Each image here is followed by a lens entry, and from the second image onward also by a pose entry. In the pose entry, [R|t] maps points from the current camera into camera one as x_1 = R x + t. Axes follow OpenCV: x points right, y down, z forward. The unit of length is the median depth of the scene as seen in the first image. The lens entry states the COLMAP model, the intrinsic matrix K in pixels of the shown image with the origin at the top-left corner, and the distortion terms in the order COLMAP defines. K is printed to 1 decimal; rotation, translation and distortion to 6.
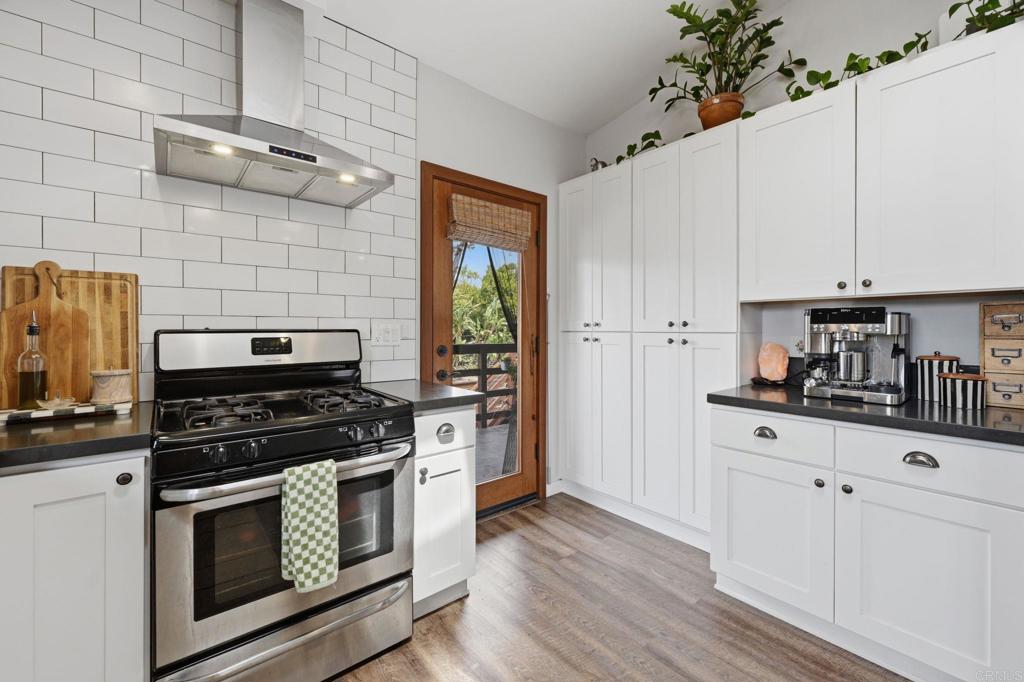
lens RADIAL K [[419.1, 0, 512.3], [0, 419.1, 333.0], [0, 0, 1]] dist [0.000887, -0.000188]
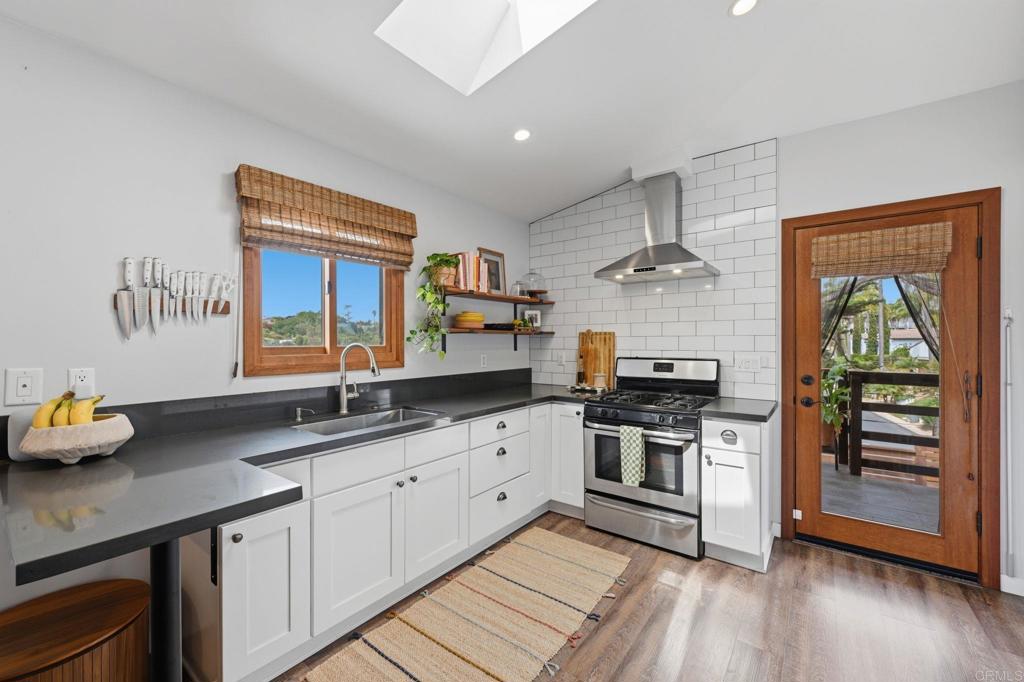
lens RADIAL K [[428.5, 0, 511.9], [0, 428.5, 338.1], [0, 0, 1]] dist [0.000837, 0.000061]
pose [[0.225724, -0.007855, -0.974160, 1.131645], [-0.008030, 0.999919, -0.009923, -0.075416], [0.974158, 0.010062, 0.225642, -0.040014]]
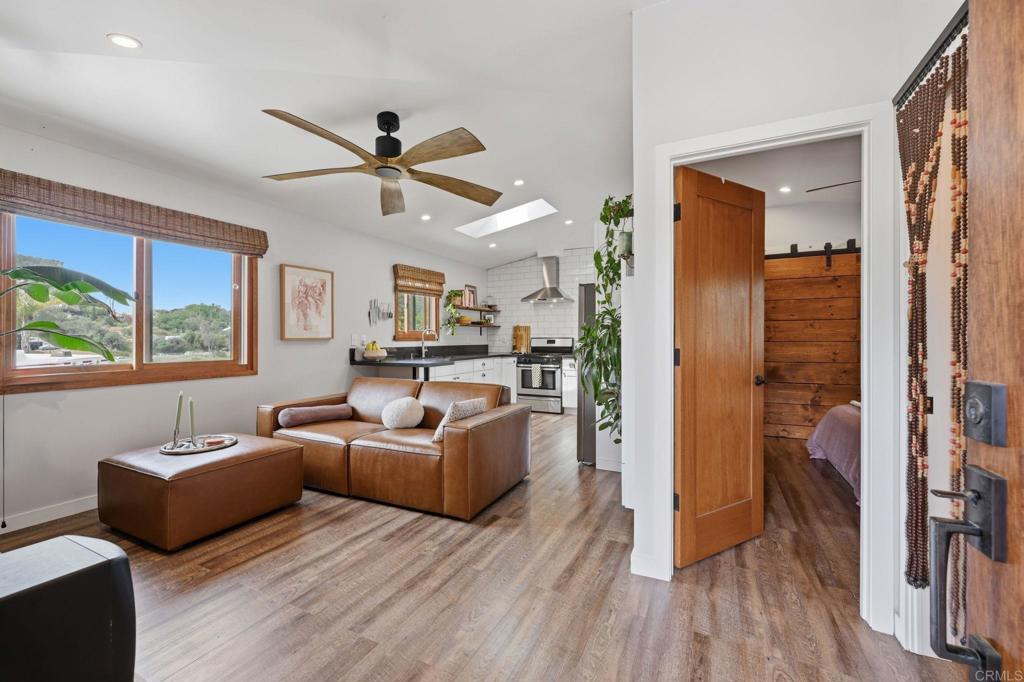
lens RADIAL K [[409.0, 0, 512.0], [0, 409.0, 341.0], [0, 0, 1]] dist [0.000020, 0.000129]
pose [[0.399288, 0.006617, -0.916802, 3.086888], [-0.006894, 0.999967, 0.004215, 0.012867], [0.916800, 0.004638, 0.399321, -0.974112]]
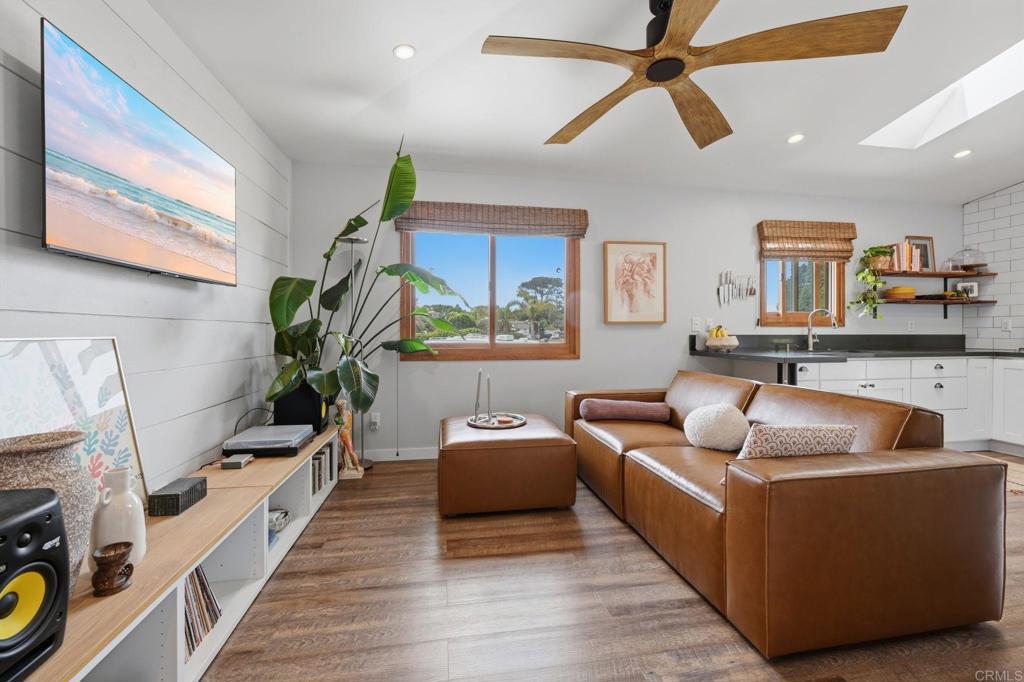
lens RADIAL K [[419.1, 0, 512.3], [0, 419.1, 333.0], [0, 0, 1]] dist [0.000887, -0.000188]
pose [[-0.502154, 0.005151, -0.864763, 2.582340], [-0.006262, 0.999934, 0.009592, 0.058162], [0.864755, 0.010232, -0.502089, -0.548495]]
